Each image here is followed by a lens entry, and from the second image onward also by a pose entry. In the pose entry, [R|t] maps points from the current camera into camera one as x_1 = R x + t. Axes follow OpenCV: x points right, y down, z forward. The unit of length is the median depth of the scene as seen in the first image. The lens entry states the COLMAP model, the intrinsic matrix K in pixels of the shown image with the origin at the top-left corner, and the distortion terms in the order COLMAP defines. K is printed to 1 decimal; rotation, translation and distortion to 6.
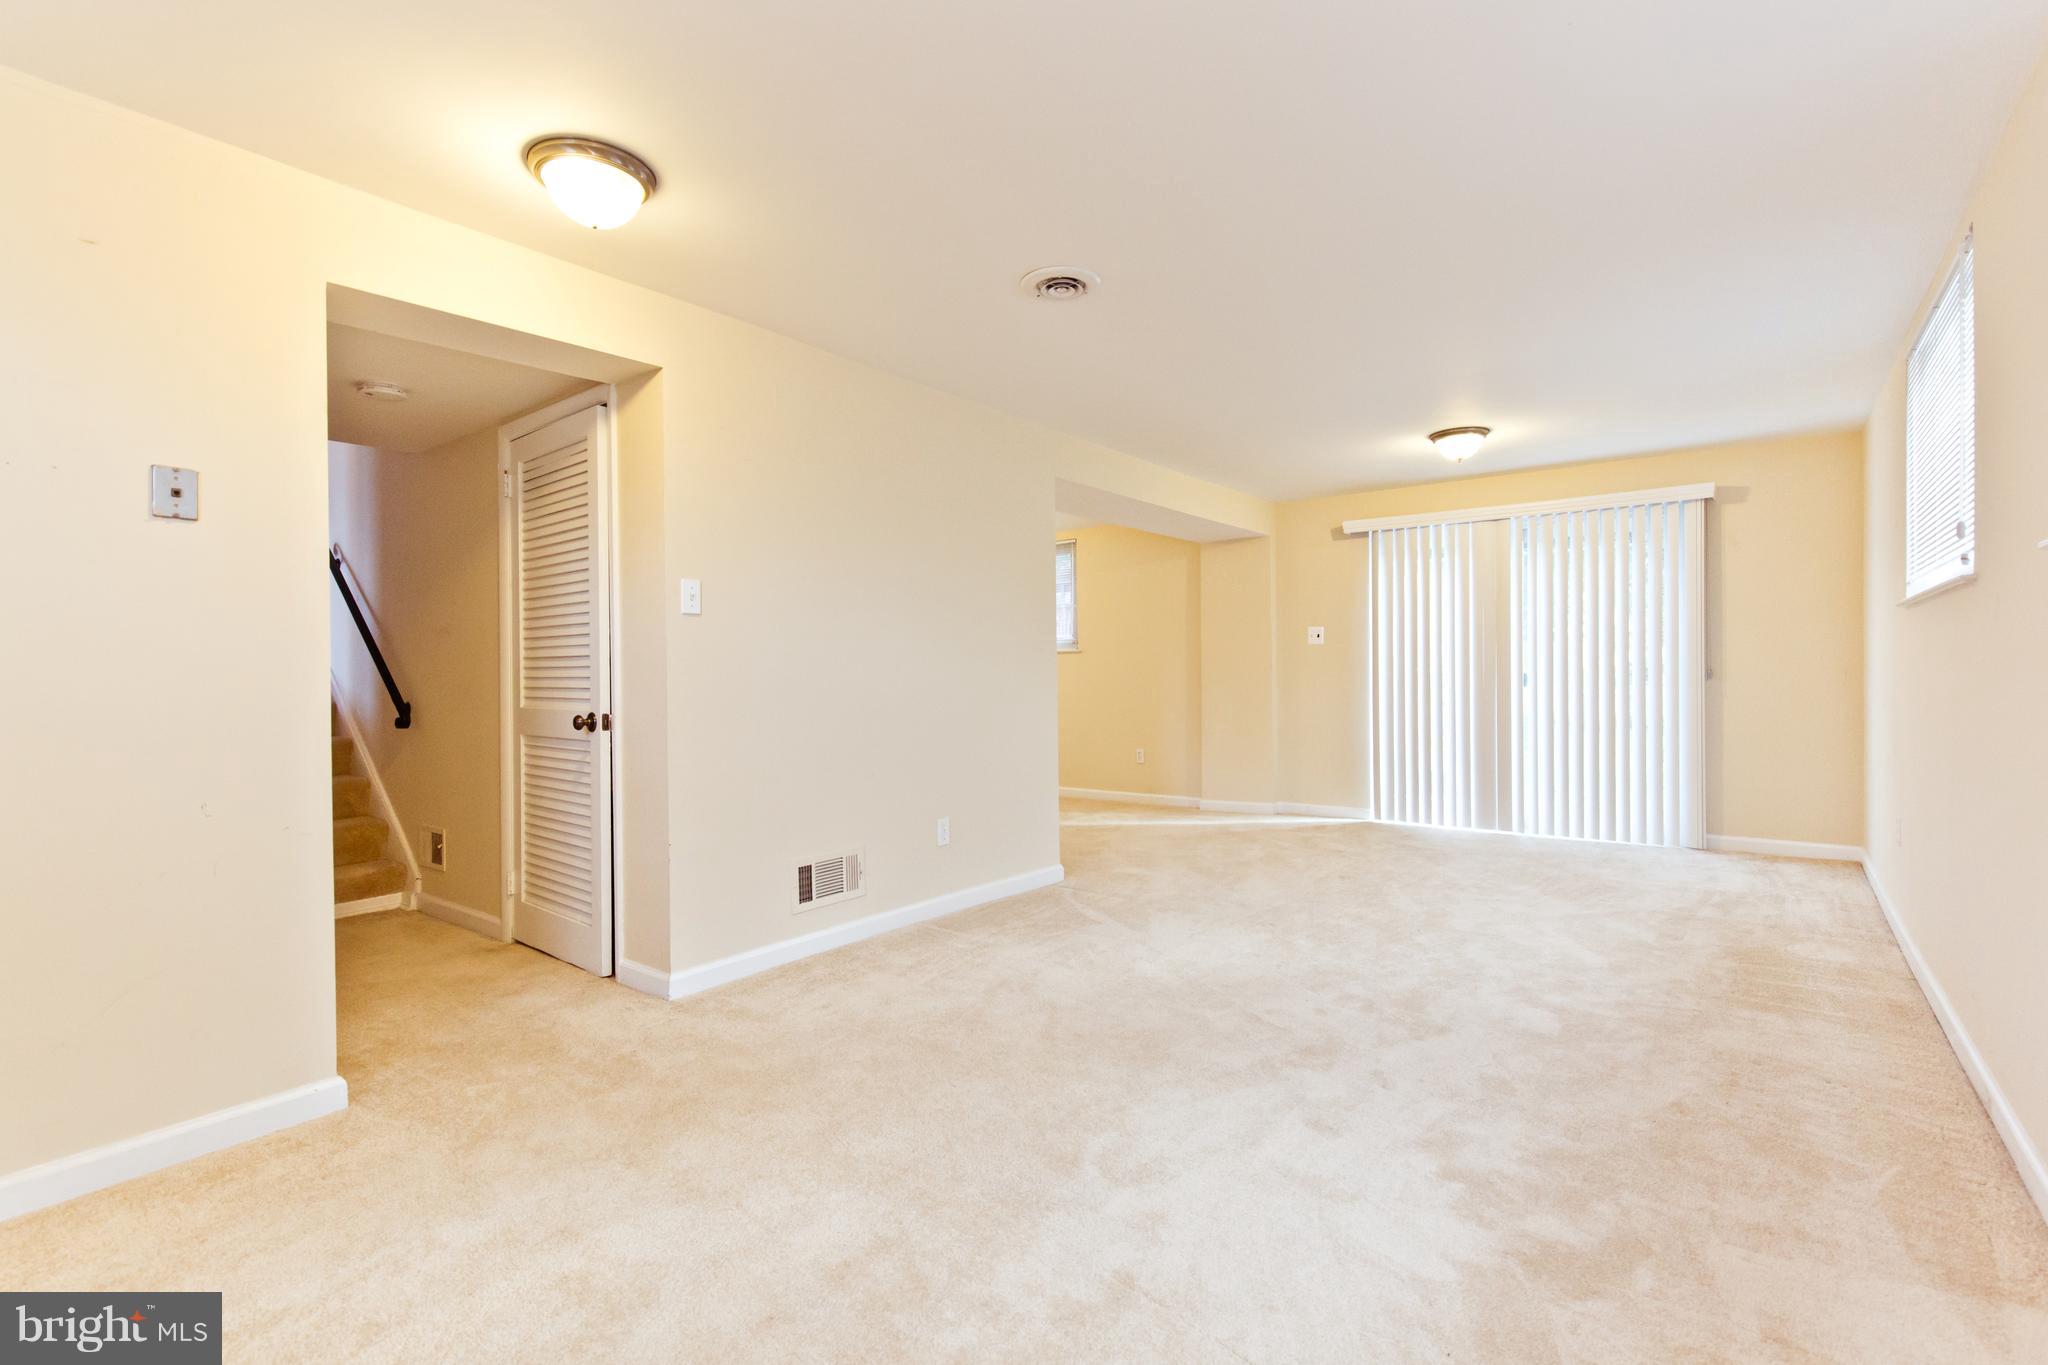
lens RADIAL K [[938.6, 0, 1022.3], [0, 938.6, 679.4], [0, 0, 1]] dist [-0.001214, -0.000054]
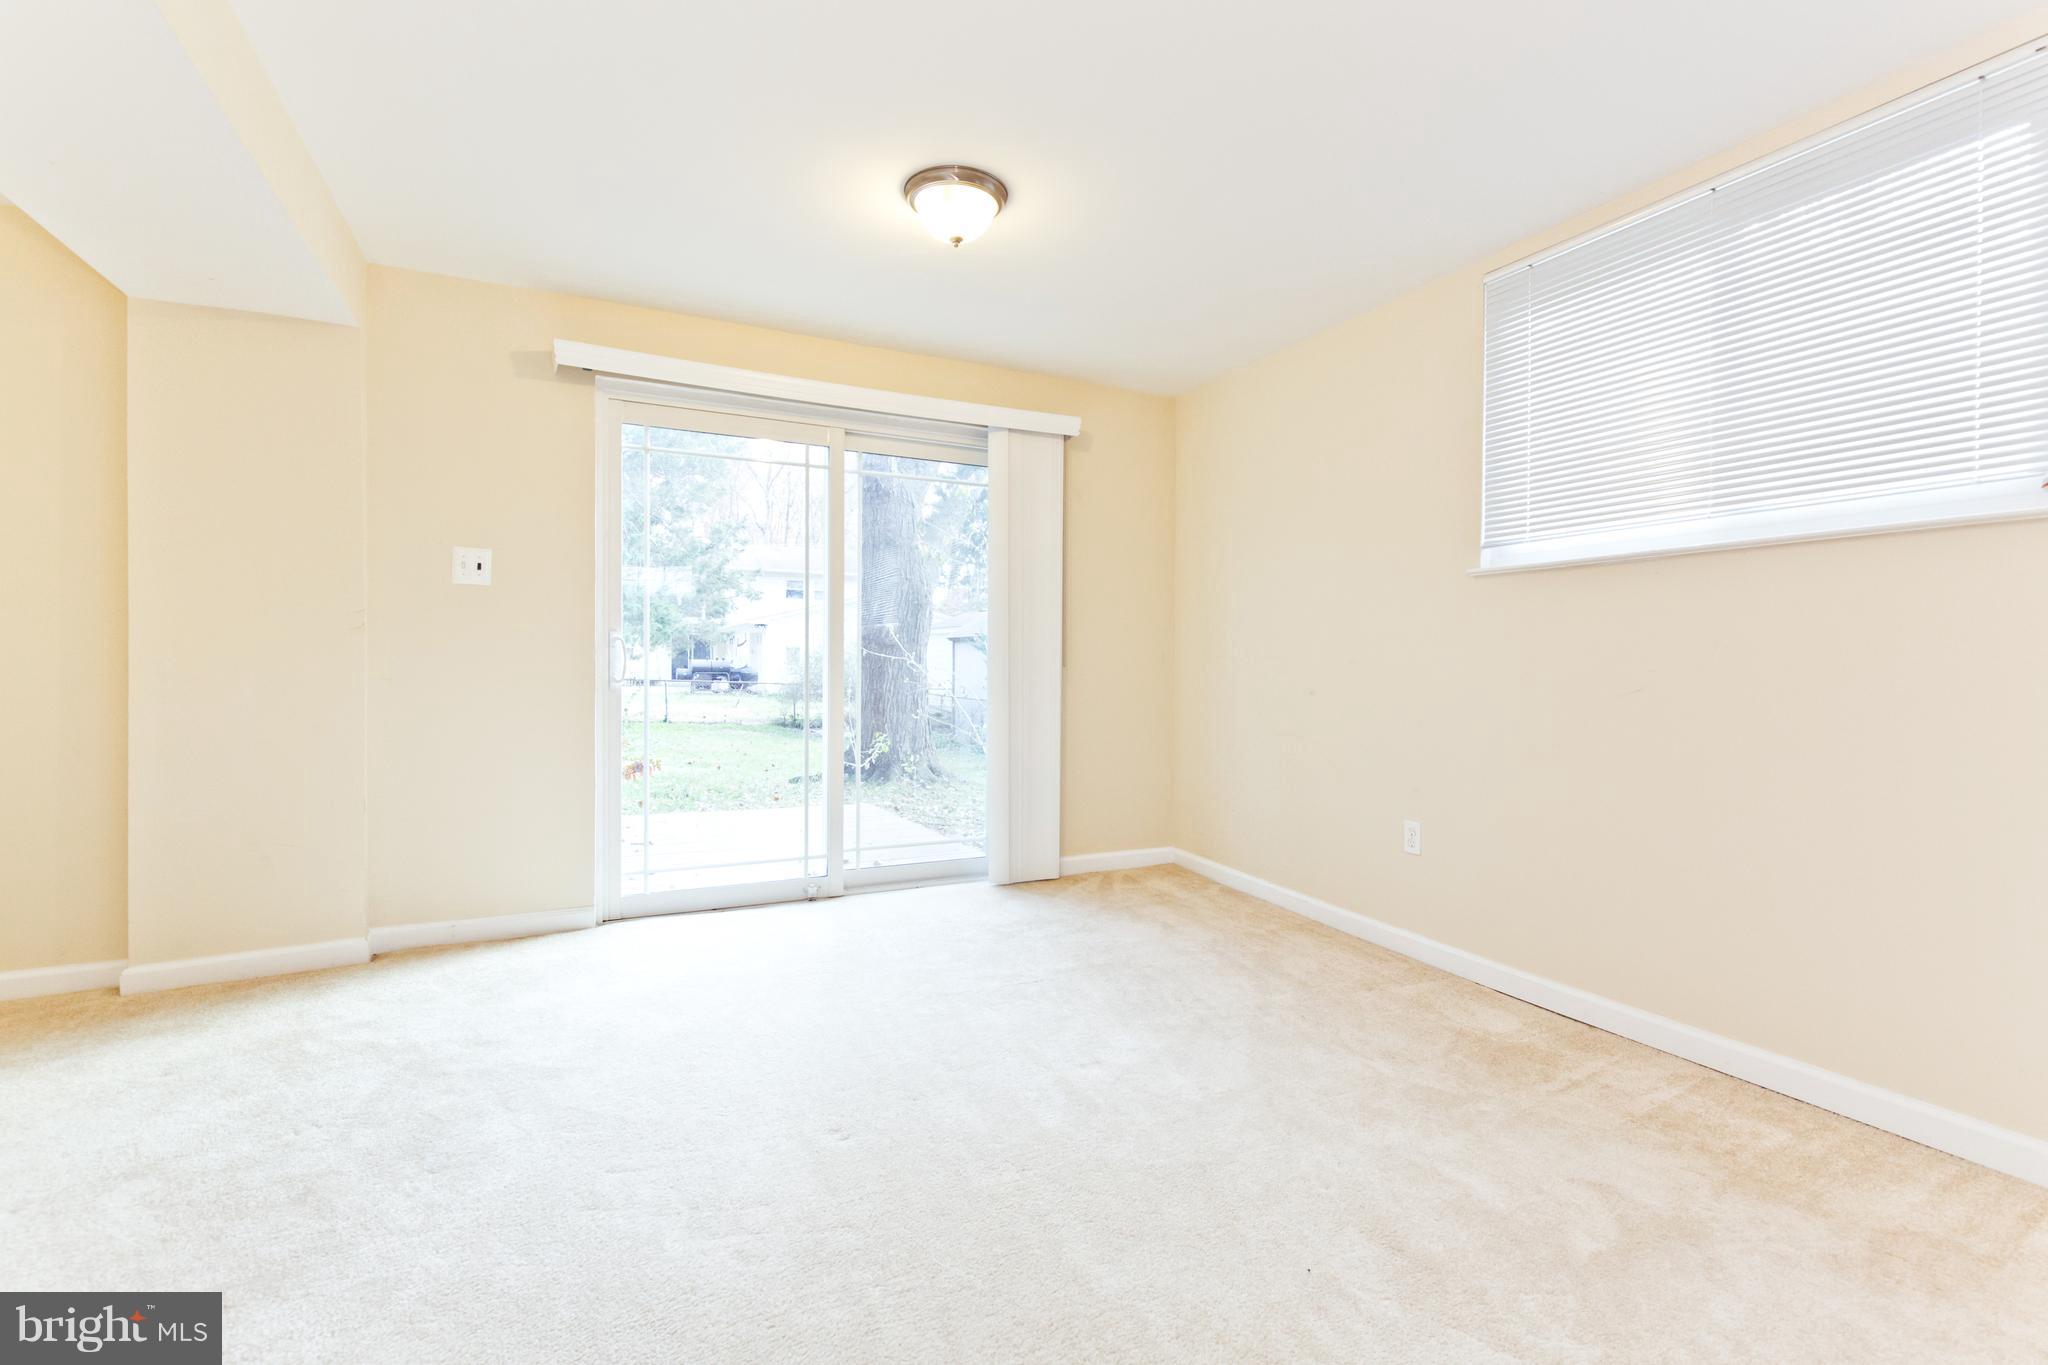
lens RADIAL K [[926.2, 0, 1027.1], [0, 926.2, 677.8], [0, 0, 1]] dist [0.000861, -0.000002]
pose [[0.429556, 0.001396, 0.903039, 0.008395], [-0.003609, 0.999993, 0.000170, 0.010727], [-0.903033, -0.003332, 0.429558, 0.621498]]
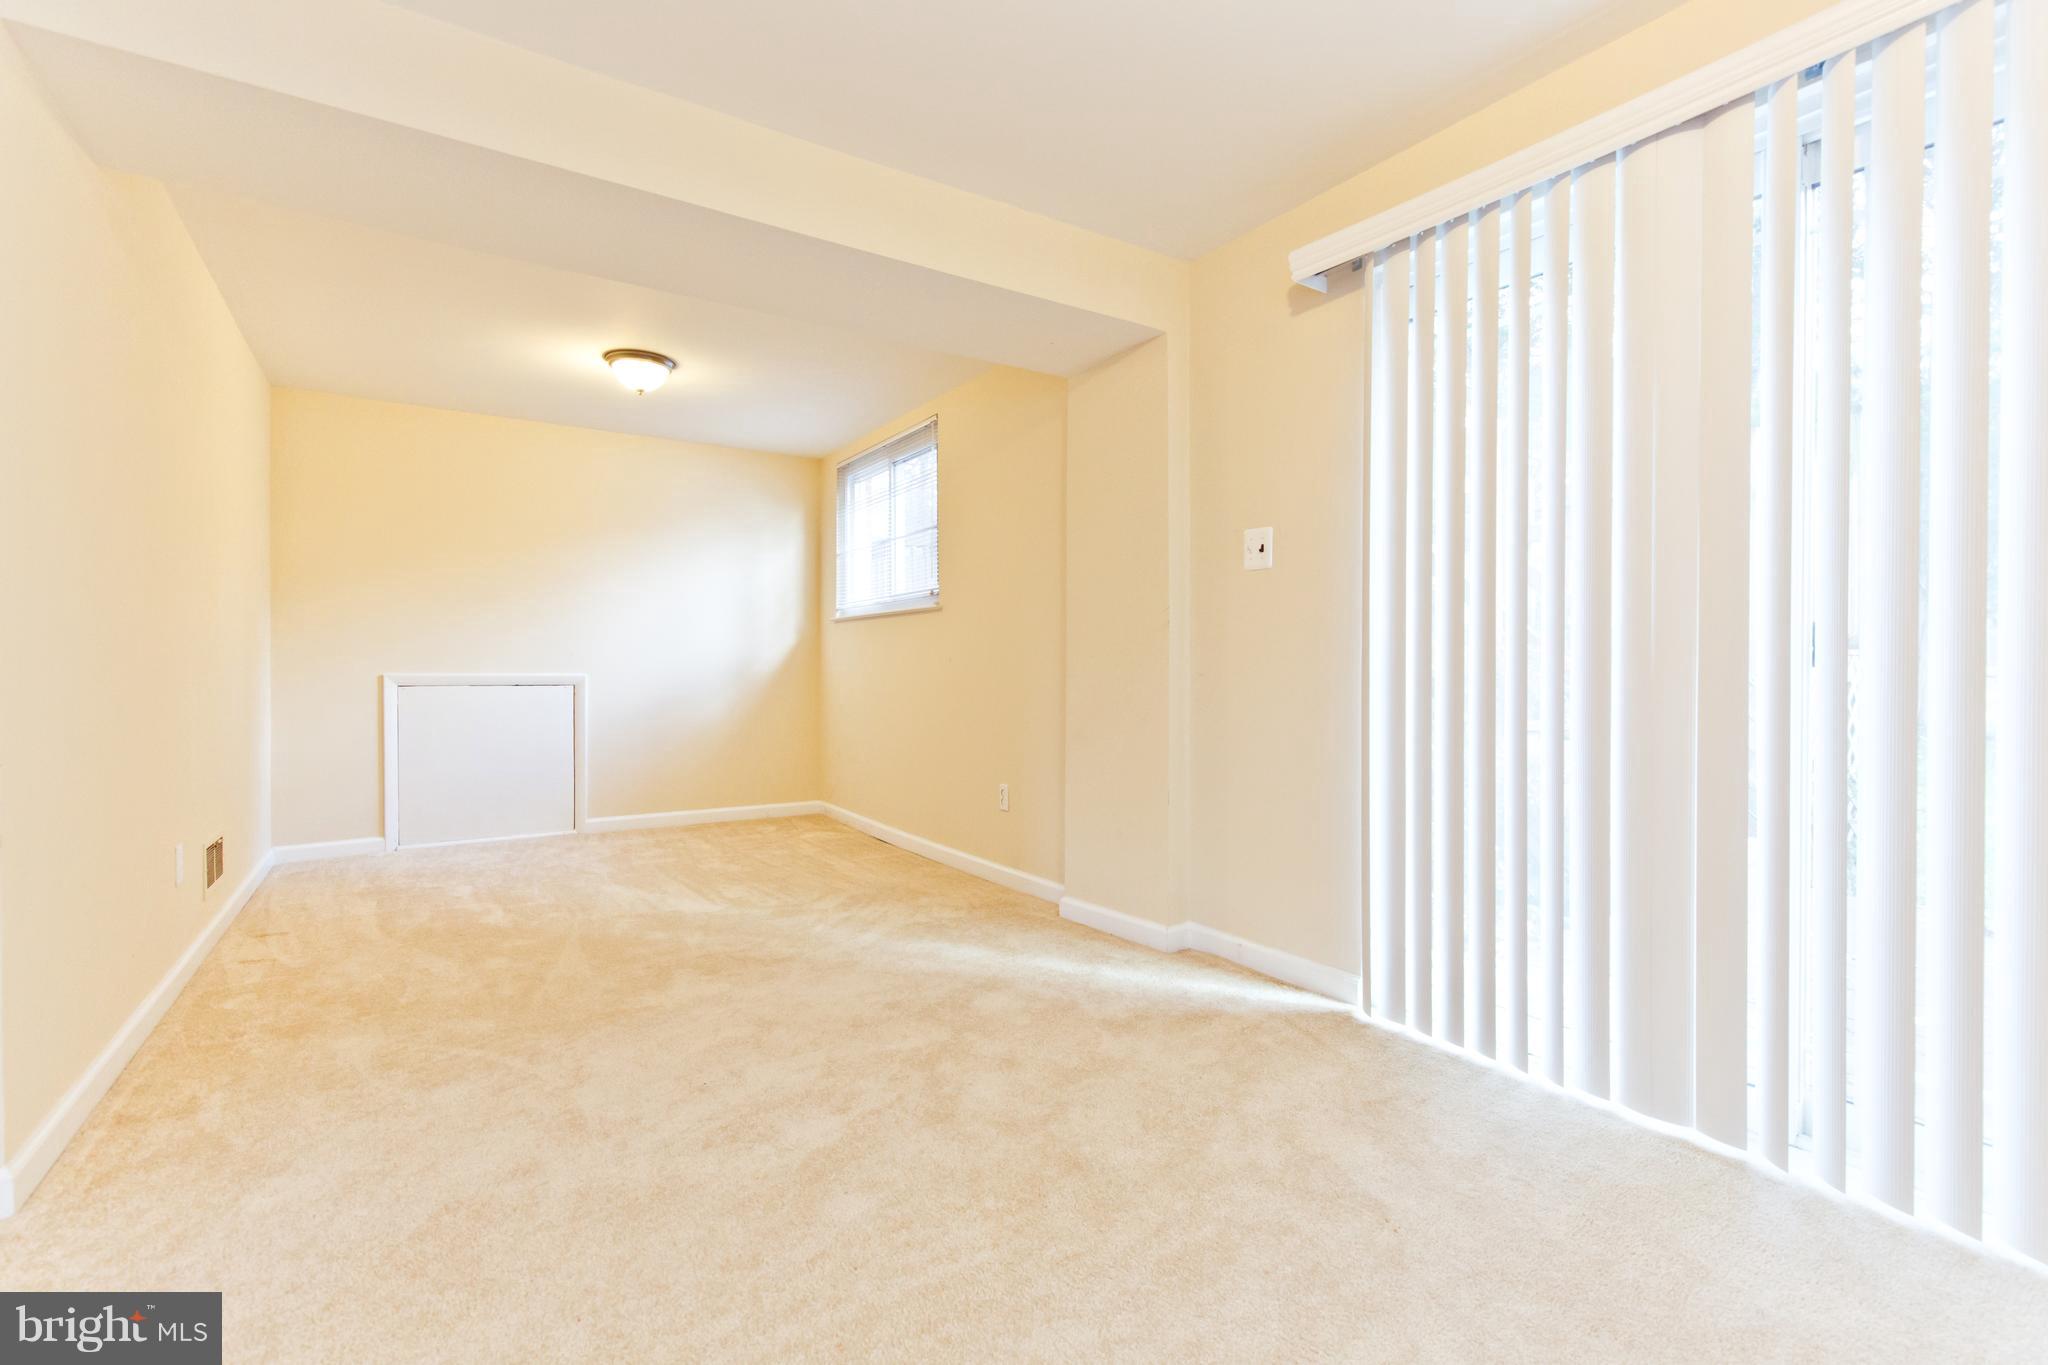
lens RADIAL K [[926.2, 0, 1027.1], [0, 926.2, 677.8], [0, 0, 1]] dist [0.000861, -0.000002]
pose [[0.950772, 0.015798, -0.309489, 0.395001], [-0.014213, 0.999872, 0.007378, 0.012165], [0.309566, -0.002616, 0.950875, 0.650398]]
